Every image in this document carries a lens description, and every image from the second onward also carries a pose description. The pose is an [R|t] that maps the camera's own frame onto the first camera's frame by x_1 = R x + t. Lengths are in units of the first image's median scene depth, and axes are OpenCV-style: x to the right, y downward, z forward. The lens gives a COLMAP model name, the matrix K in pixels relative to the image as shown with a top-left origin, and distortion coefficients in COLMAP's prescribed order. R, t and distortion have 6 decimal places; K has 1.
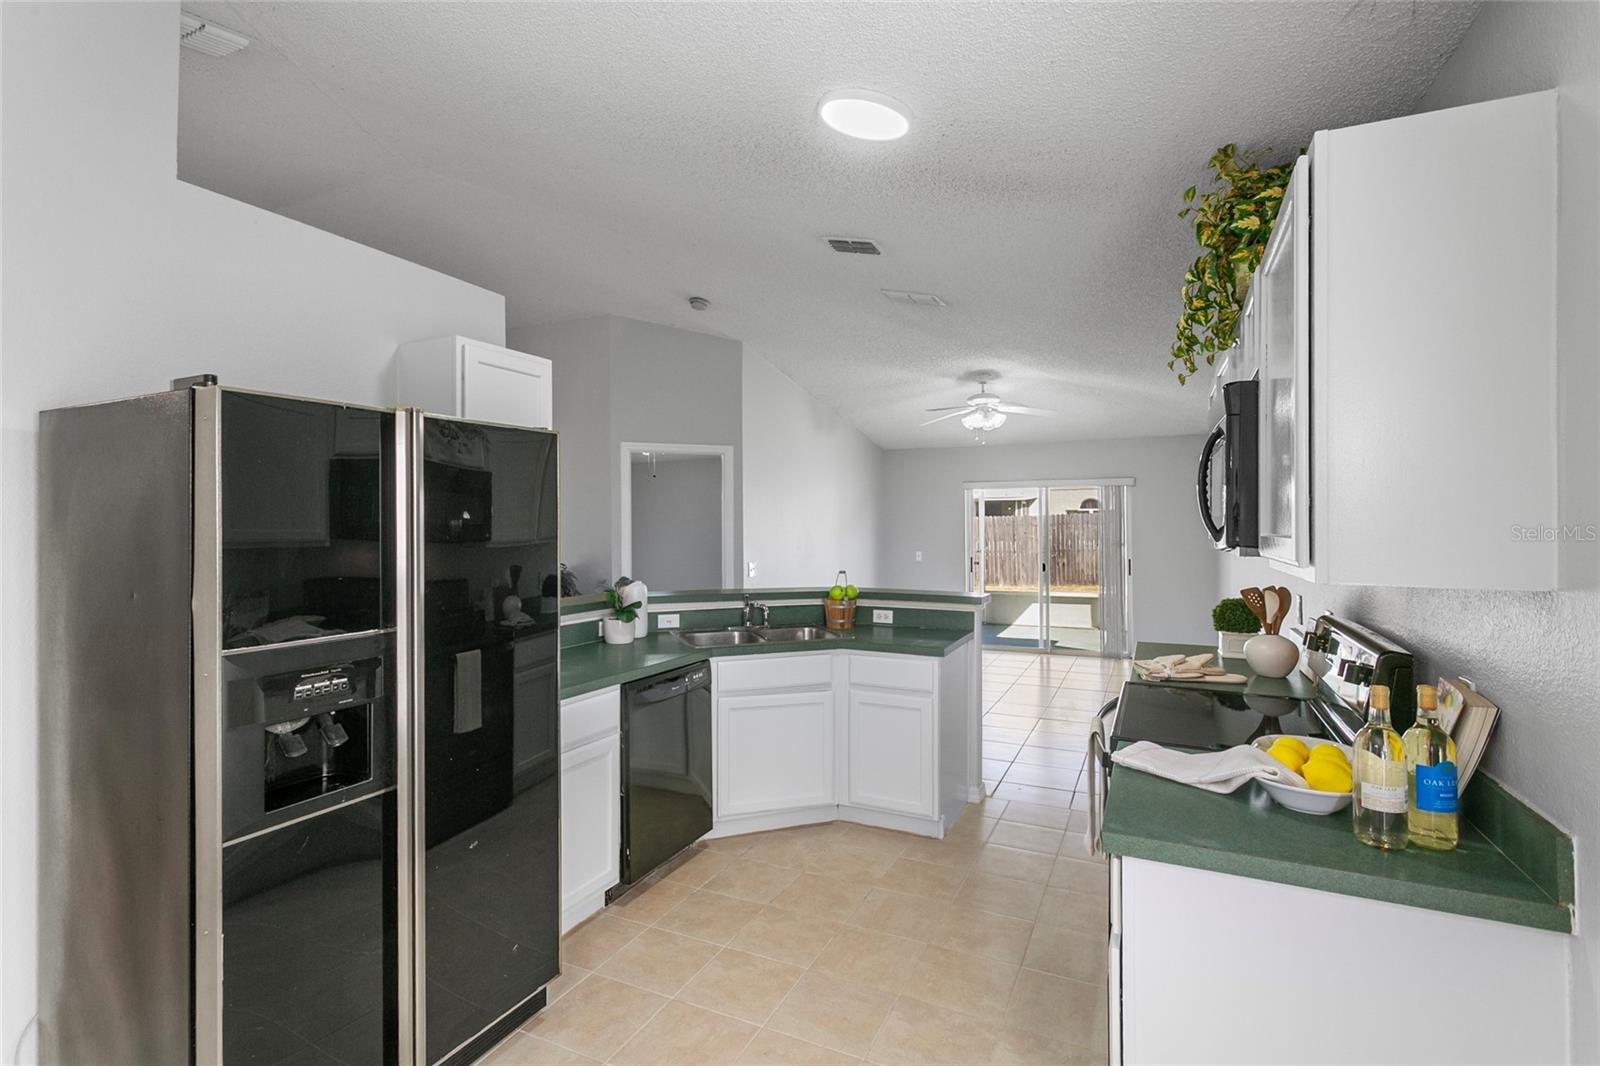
lens RADIAL K [[761.7, 0, 798.9], [0, 761.7, 527.7], [0, 0, 1]] dist [-0.000200, -0.000198]
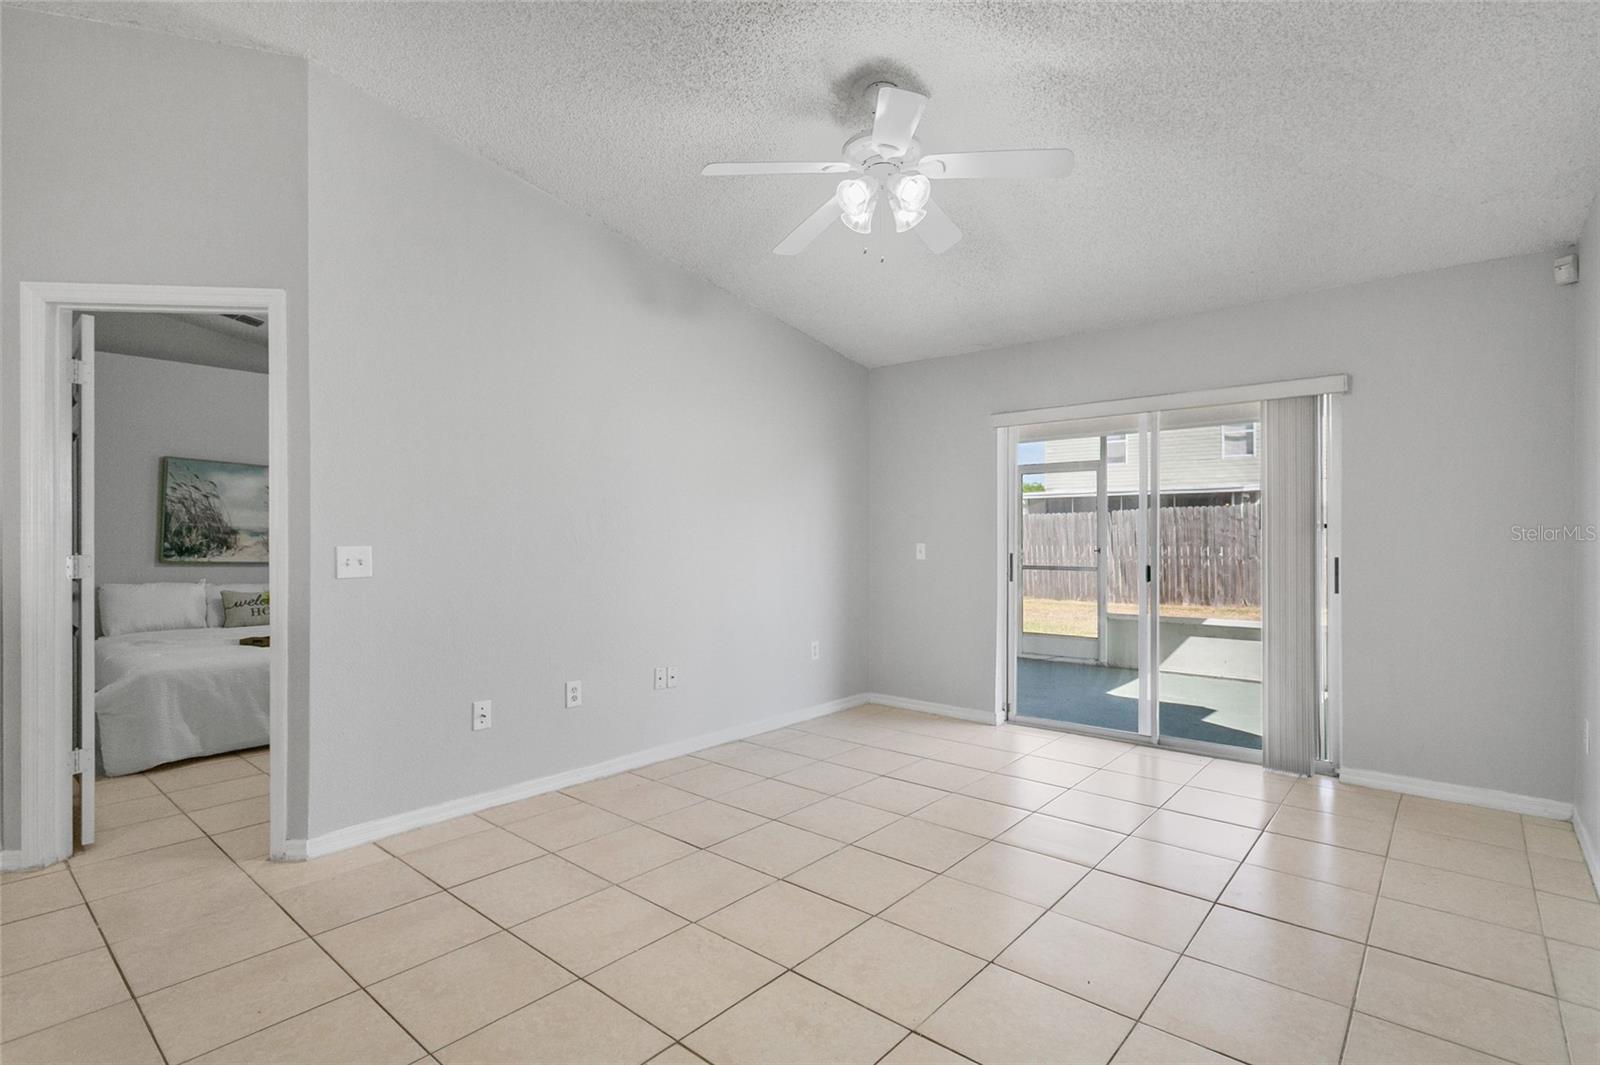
lens RADIAL K [[771.7, 0, 804.3], [0, 771.7, 536.9], [0, 0, 1]] dist [0.003647, 0.000651]
pose [[0.964574, 0.003698, -0.263788, 0.264932], [-0.003387, 0.999993, 0.001632, 0.030817], [0.263792, -0.000681, 0.964579, 0.500748]]
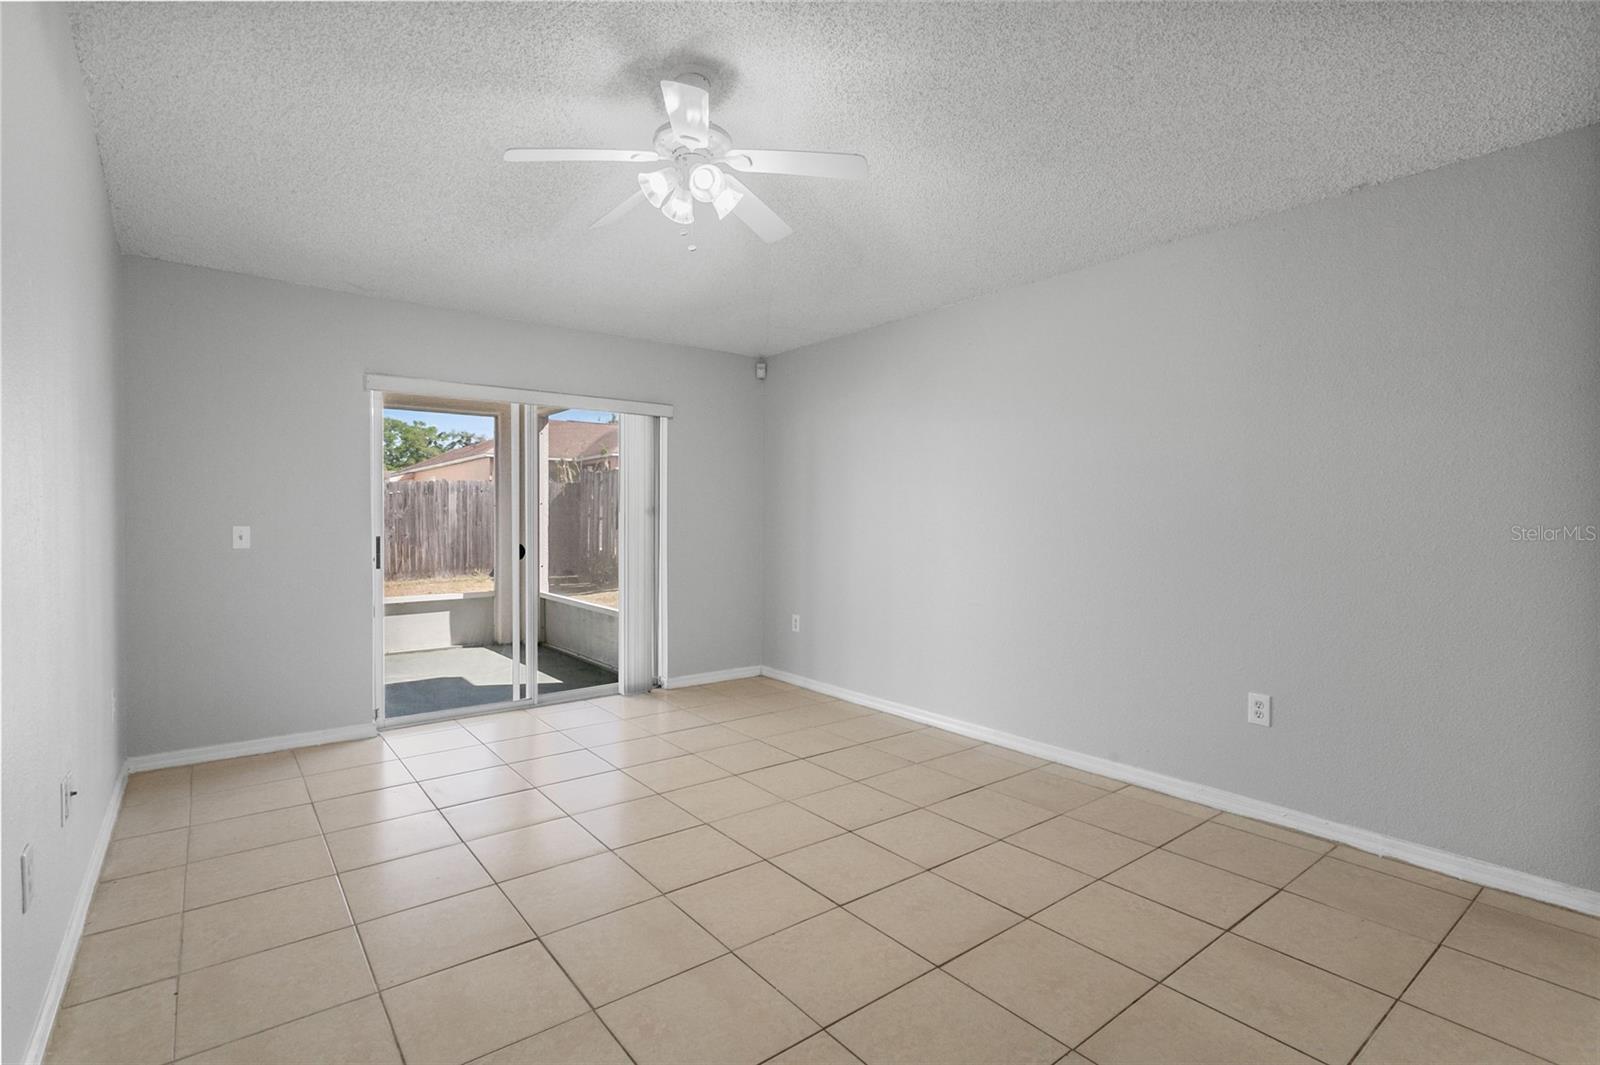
lens RADIAL K [[752.3, 0, 806.4], [0, 752.3, 528.6], [0, 0, 1]] dist [-0.000259, 0.000014]
pose [[0.444332, -0.007084, 0.895834, -0.083096], [-0.005398, 0.999929, 0.010584, 0.031766], [-0.895846, -0.009539, 0.444263, 0.644058]]
